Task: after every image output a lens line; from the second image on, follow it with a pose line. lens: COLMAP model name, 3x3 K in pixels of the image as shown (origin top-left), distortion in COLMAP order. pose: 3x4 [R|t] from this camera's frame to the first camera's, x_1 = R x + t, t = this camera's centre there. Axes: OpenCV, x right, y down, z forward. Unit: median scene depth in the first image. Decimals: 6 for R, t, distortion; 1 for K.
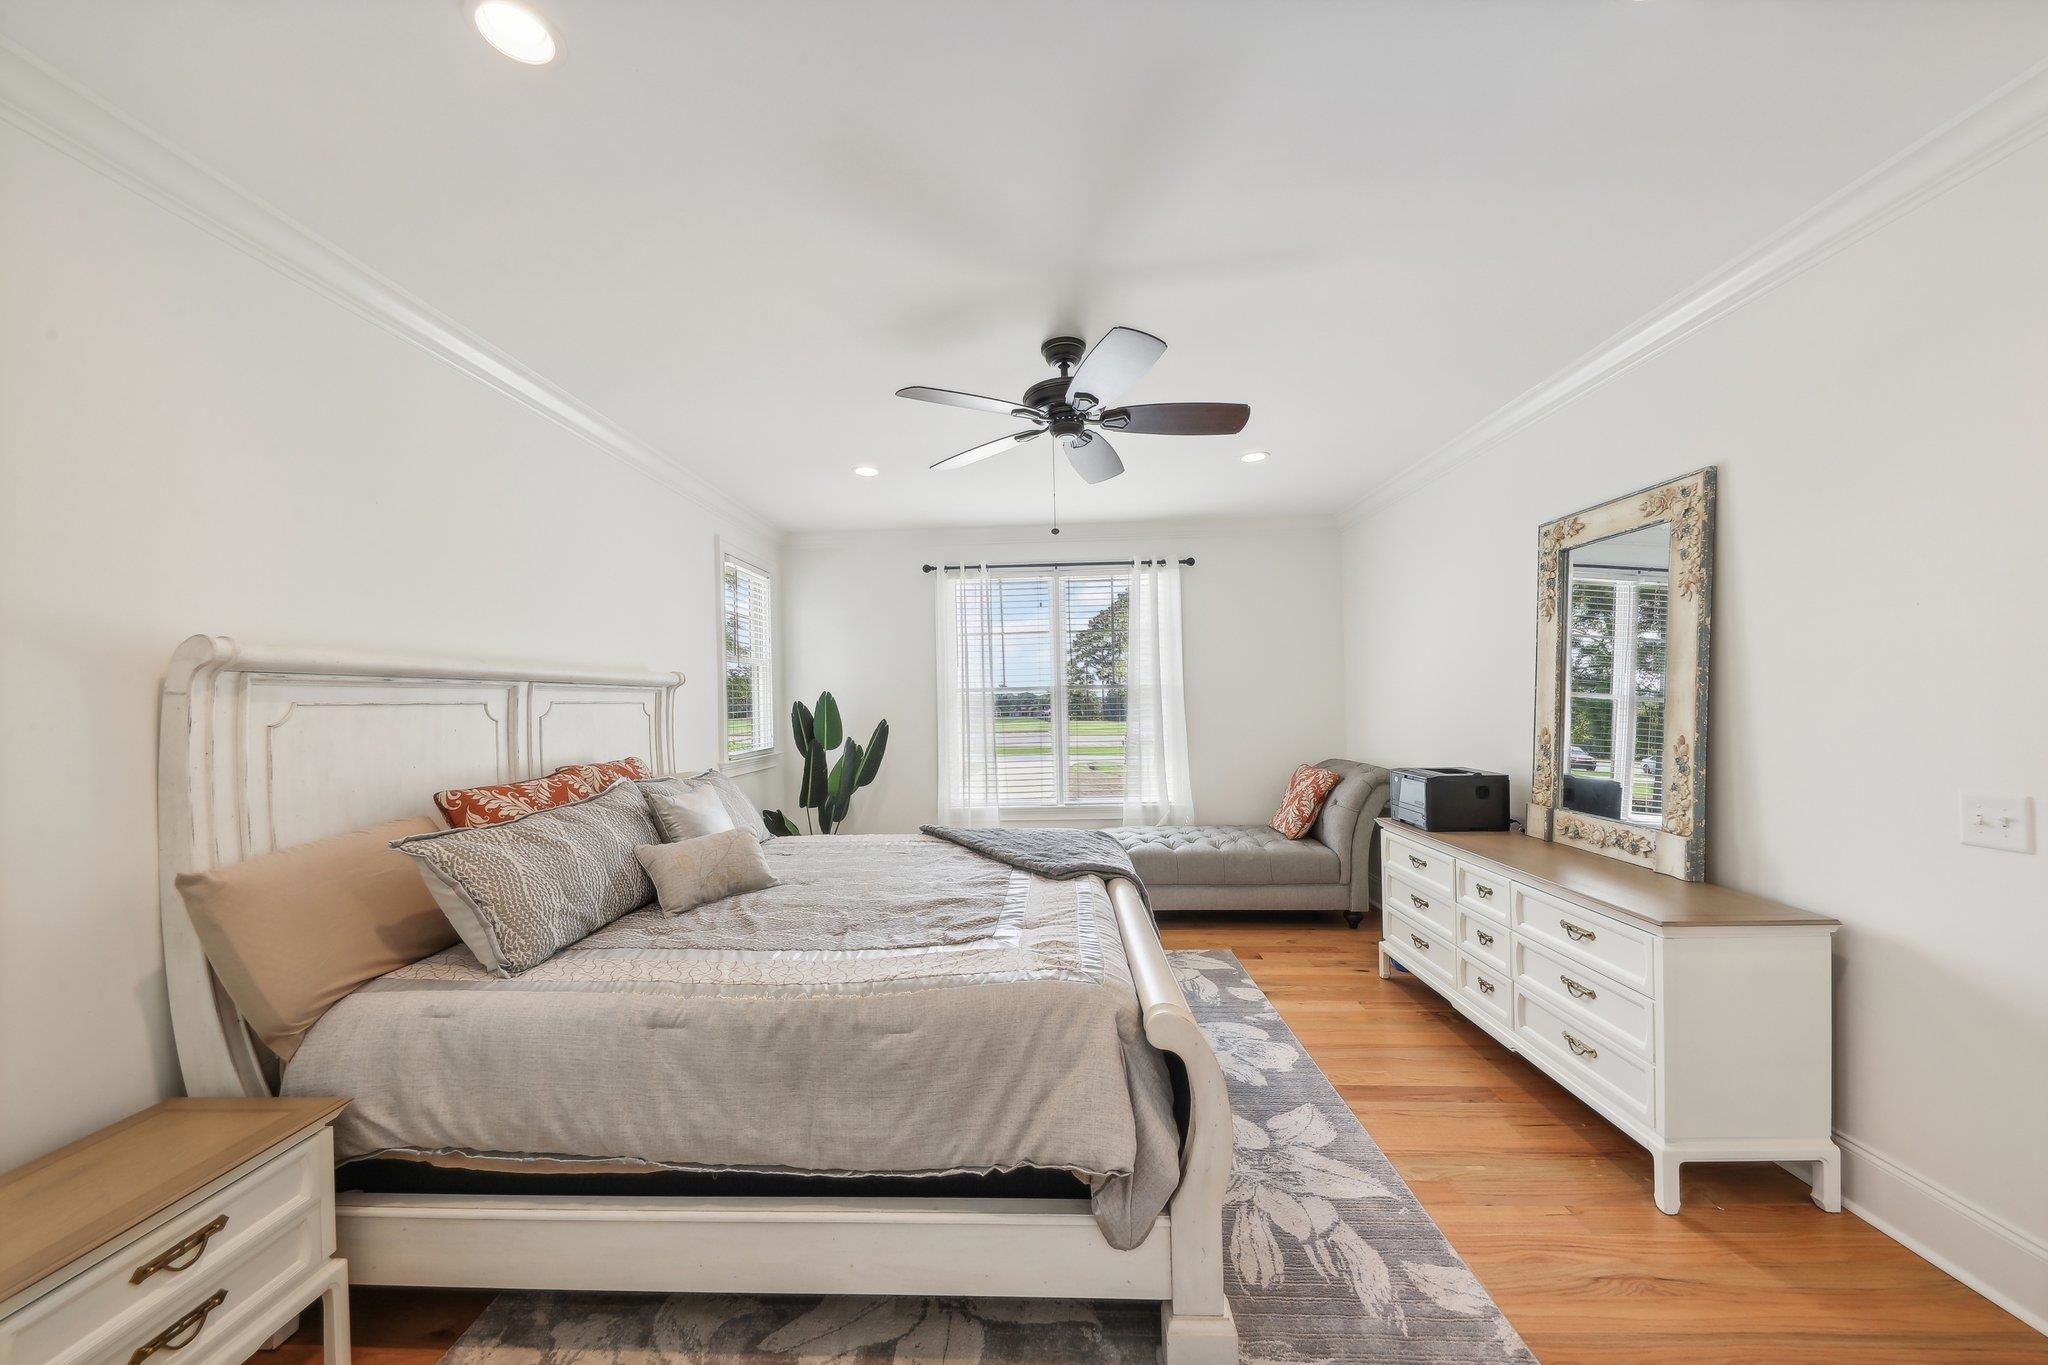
lens RADIAL K [[699.9, 0, 1024.0], [0, 699.9, 682.5], [0, 0, 1]] dist [-0.000115, -0.004528]
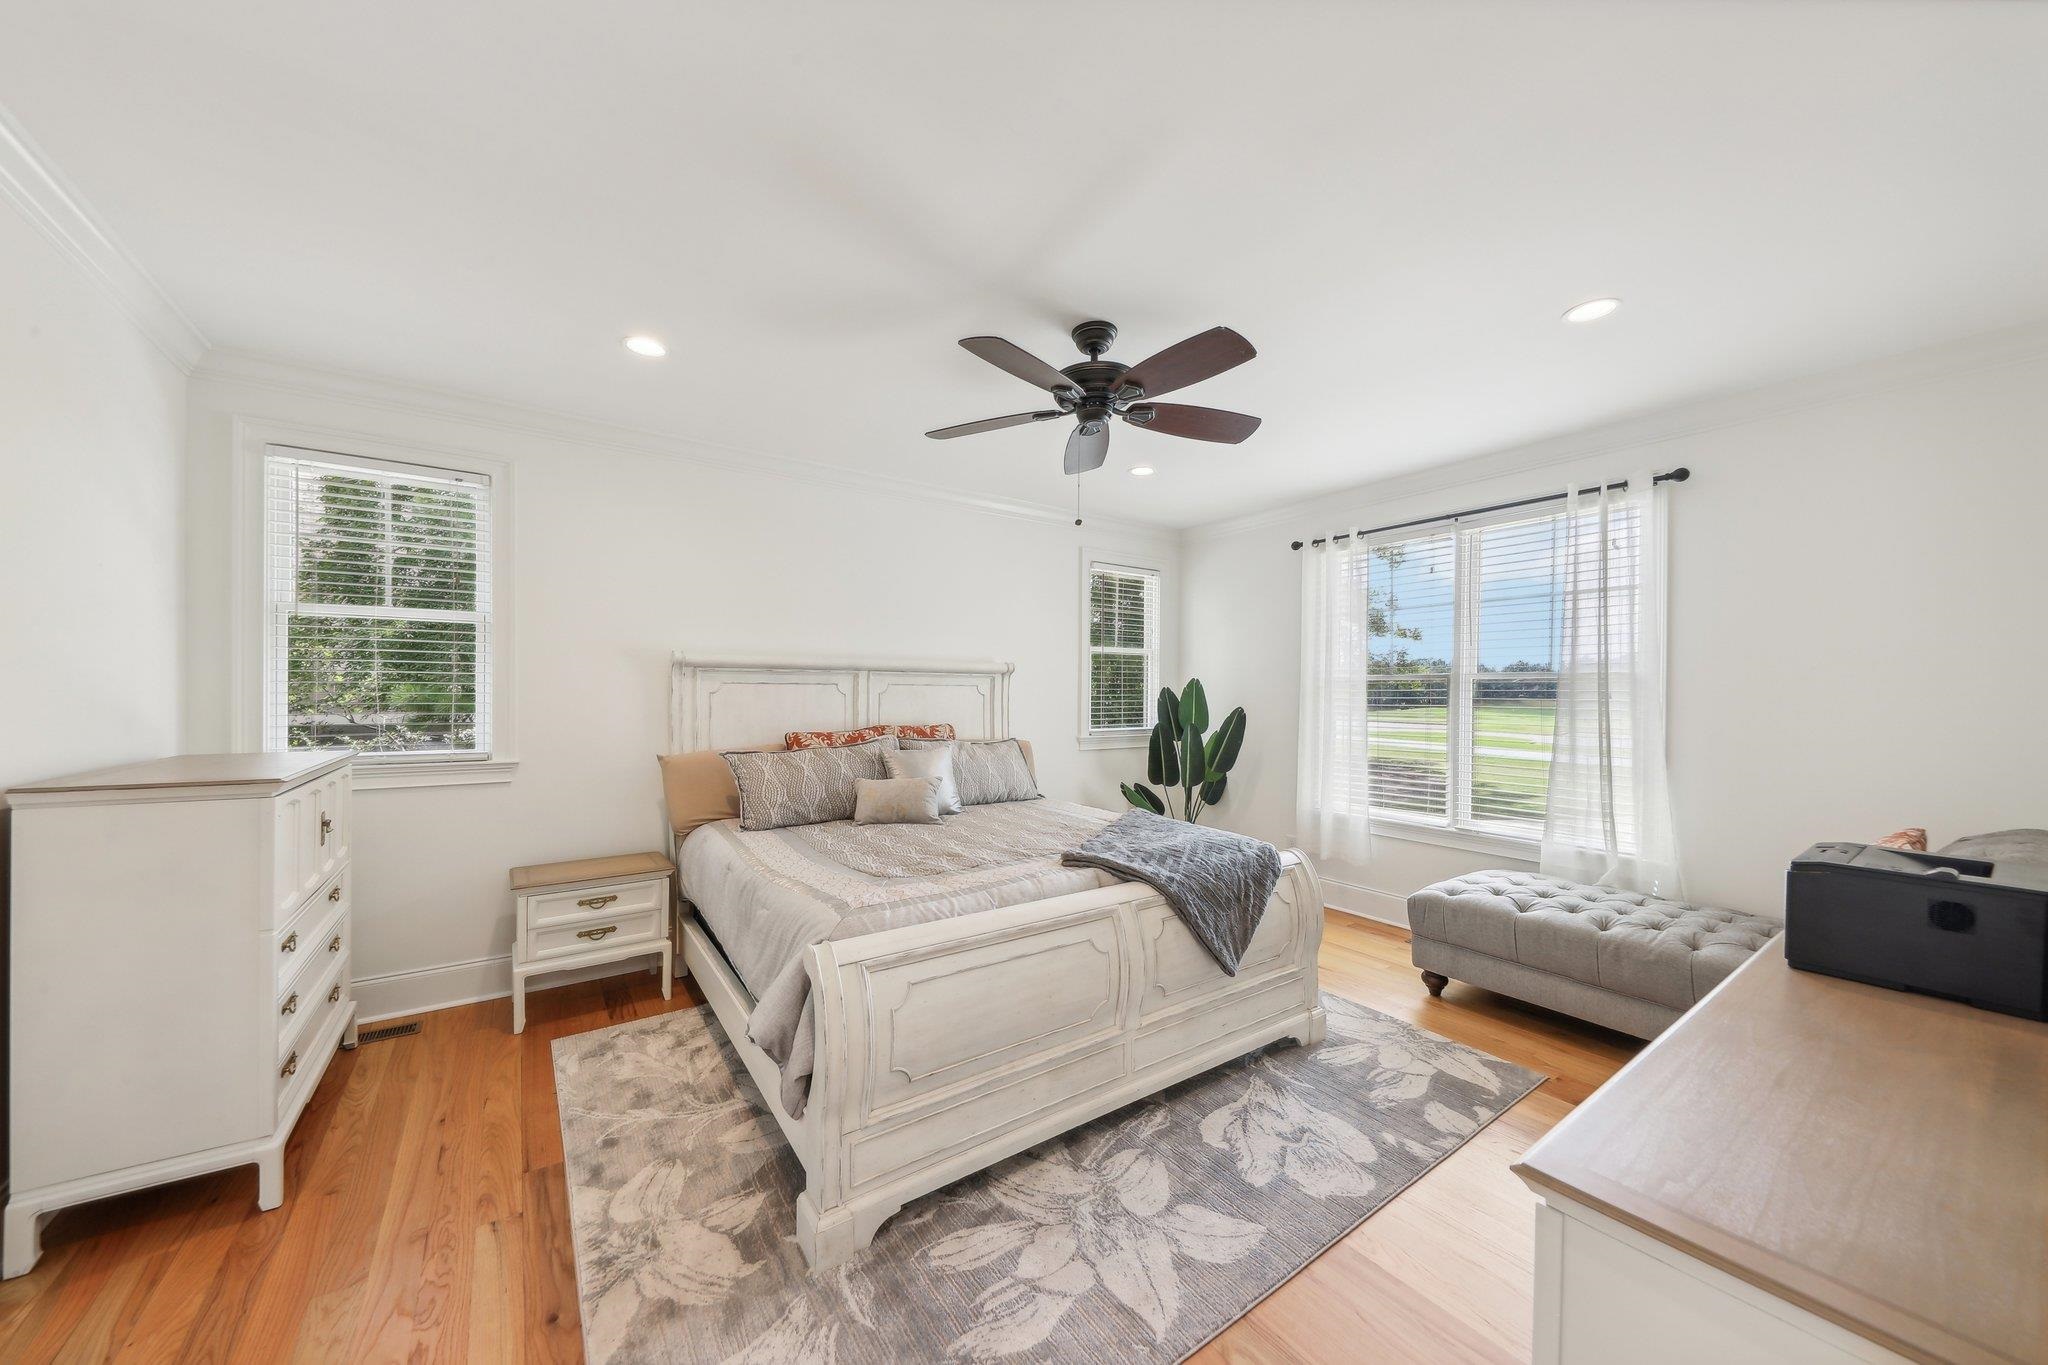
lens RADIAL K [[712.8, 0, 1024.0], [0, 712.8, 682.5], [0, 0, 1]] dist [0.001871, 0.000089]
pose [[0.604107, 0.013766, -0.796784, 0.816911], [0.002466, 0.999814, 0.019143, -0.005083], [0.796900, -0.013529, 0.603960, 0.315975]]
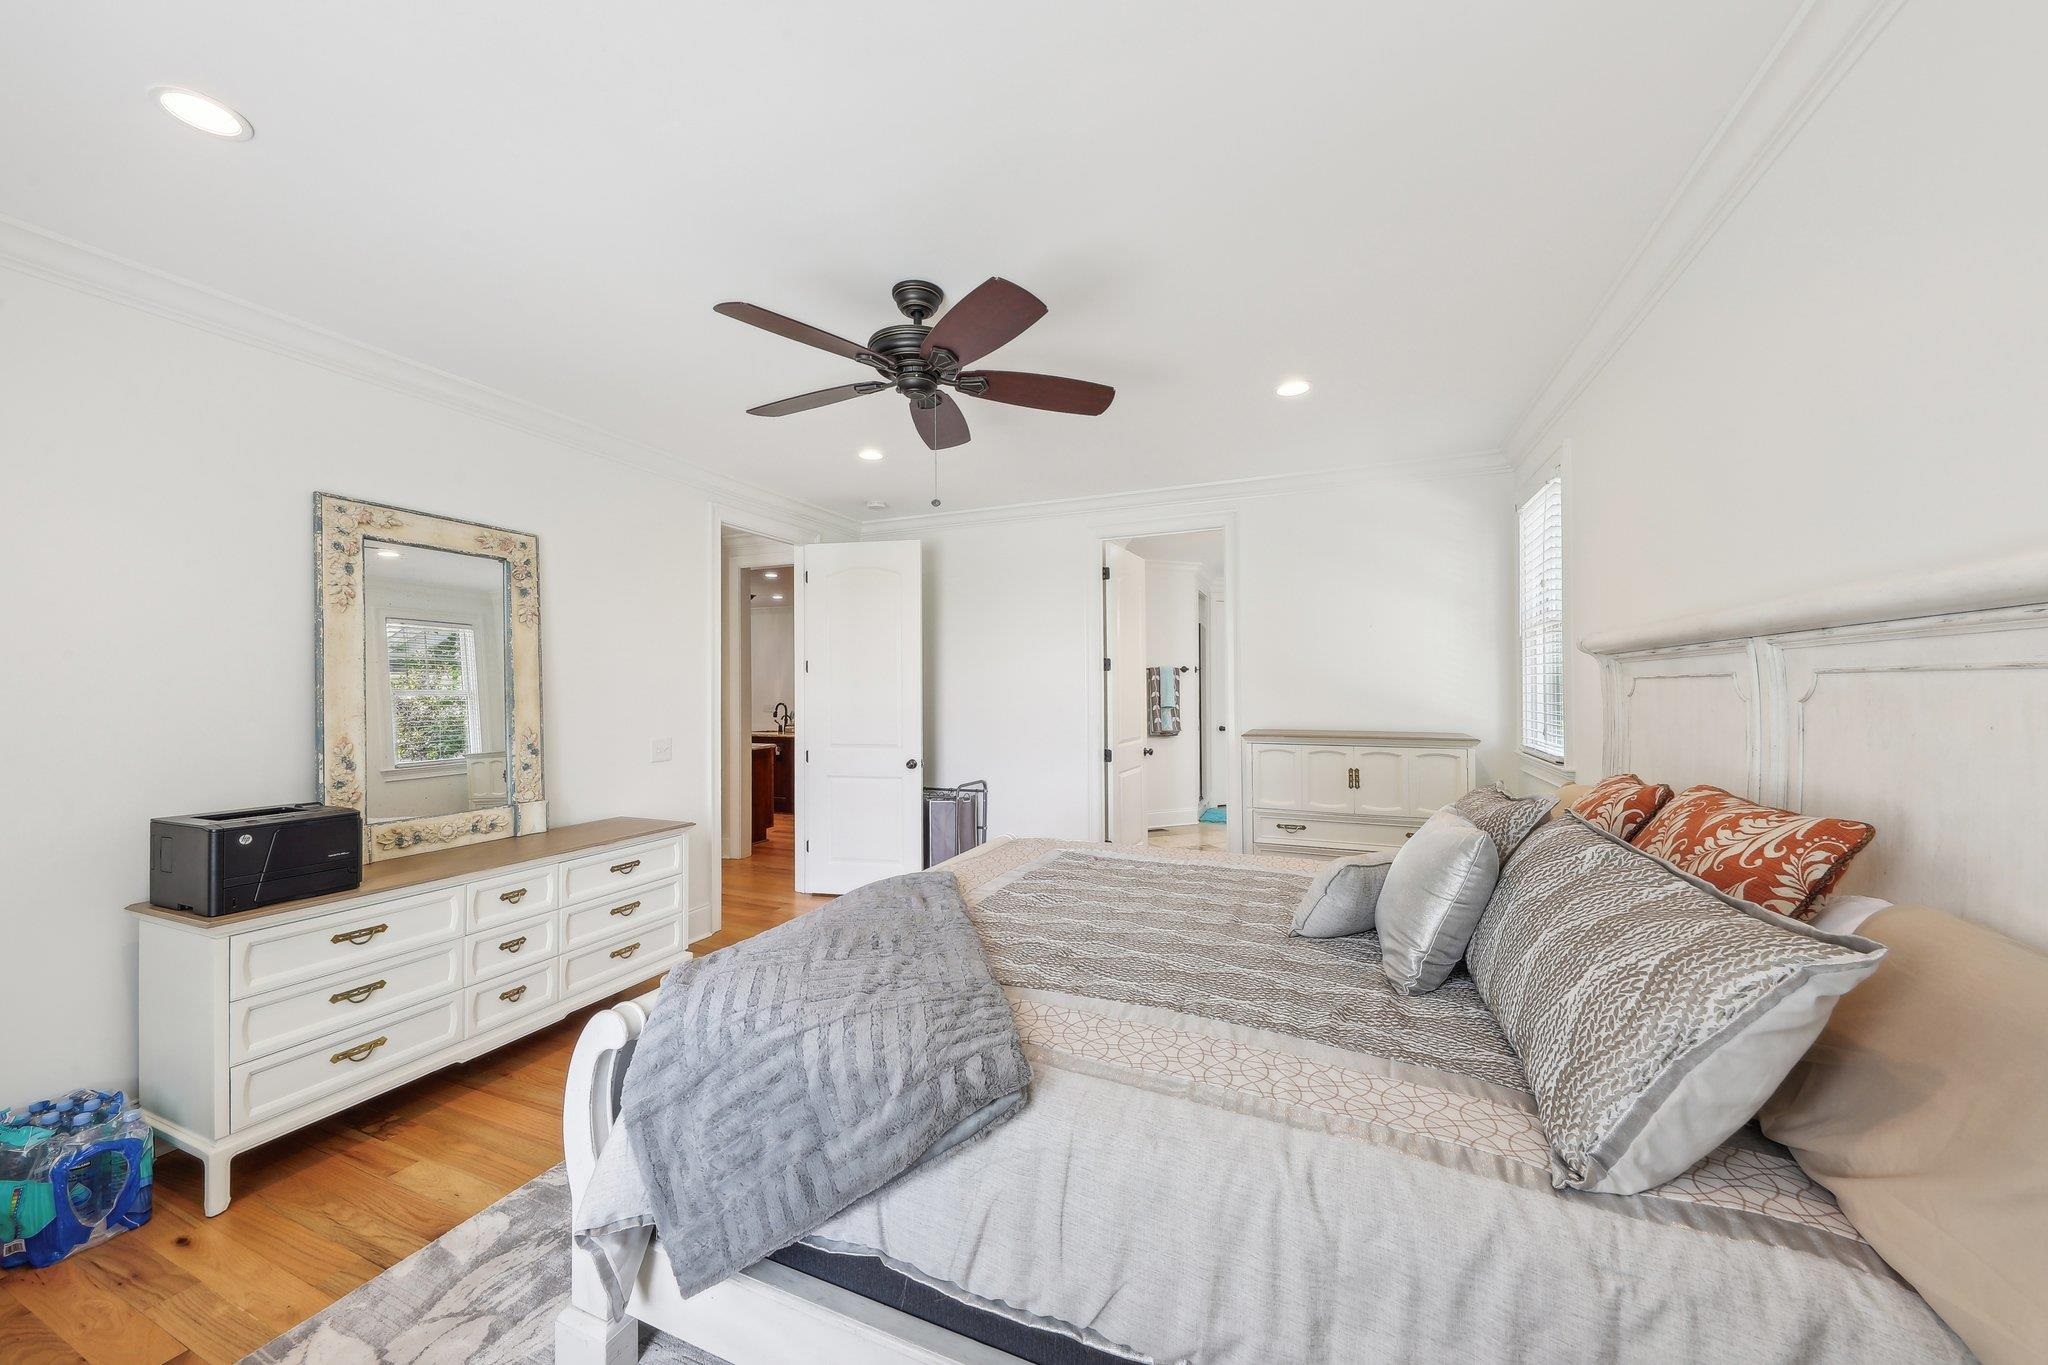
lens RADIAL K [[712.8, 0, 1024.0], [0, 712.8, 682.5], [0, 0, 1]] dist [0.001871, 0.000089]
pose [[-0.938489, 0.021686, 0.344629, -0.375226], [0.012784, 0.999524, -0.028082, 0.037424], [-0.345074, -0.021949, -0.938319, 1.747279]]
